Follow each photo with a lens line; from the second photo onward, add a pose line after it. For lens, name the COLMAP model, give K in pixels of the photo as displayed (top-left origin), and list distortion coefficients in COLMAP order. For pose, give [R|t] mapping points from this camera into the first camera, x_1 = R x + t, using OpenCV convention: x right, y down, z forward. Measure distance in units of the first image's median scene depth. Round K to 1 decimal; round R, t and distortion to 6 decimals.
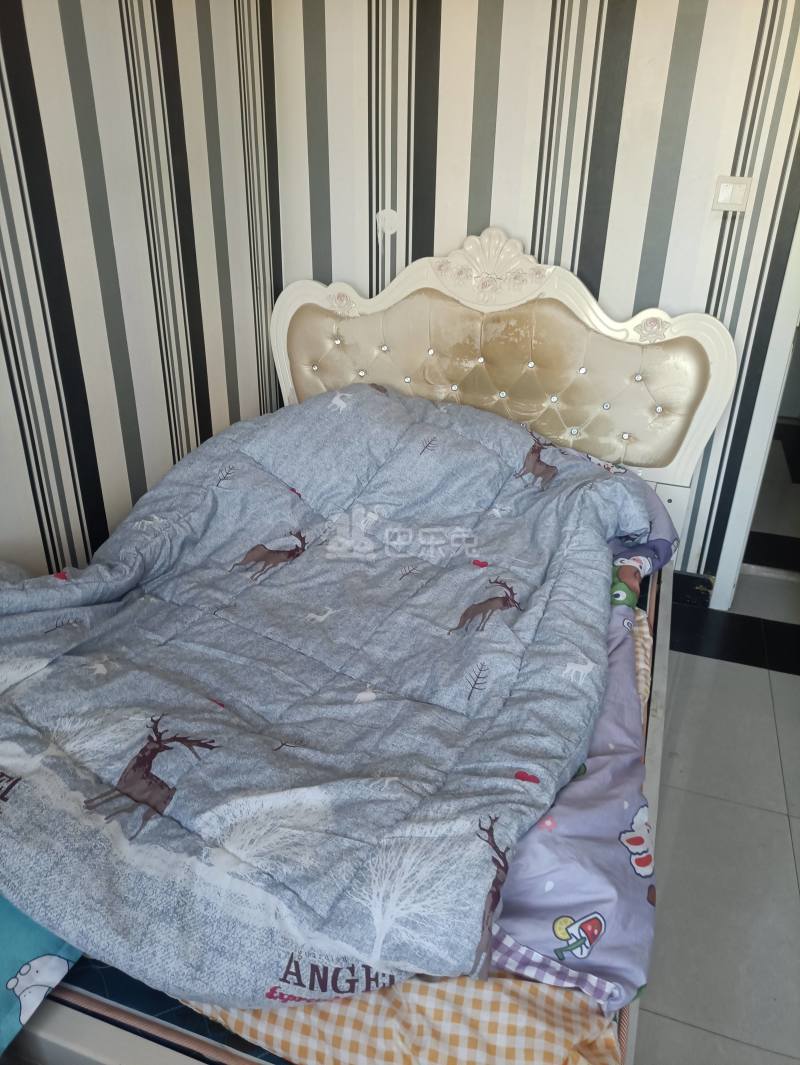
lens RADIAL K [[777.9, 0, 400.0], [0, 777.9, 532.5], [0, 0, 1]] dist [0.023263, -0.002947]
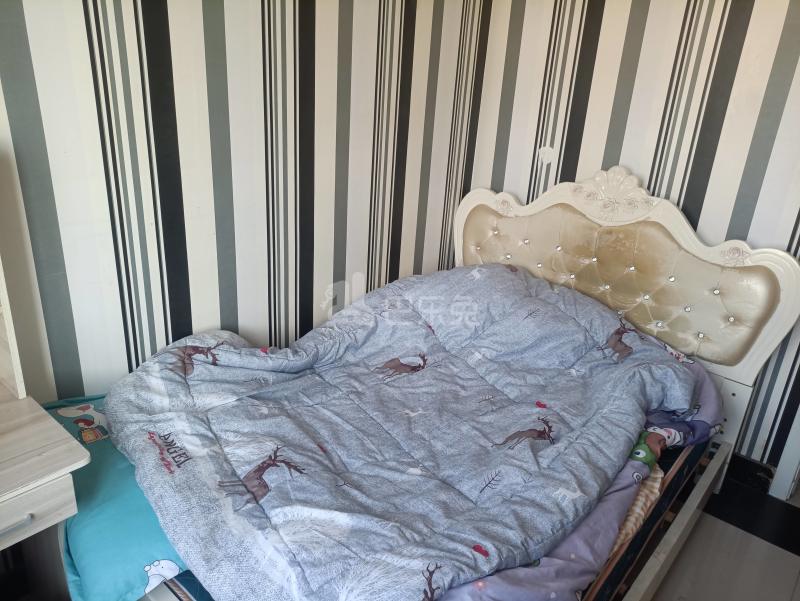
lens RADIAL K [[590.2, 0, 400.0], [0, 590.2, 300.5], [0, 0, 1]] dist [0.059101, -0.054709]
pose [[0.927123, 0.170198, -0.333879, 0.195857], [-0.204276, 0.976444, -0.069485, -0.016243], [0.314187, 0.132625, 0.940052, -0.081175]]
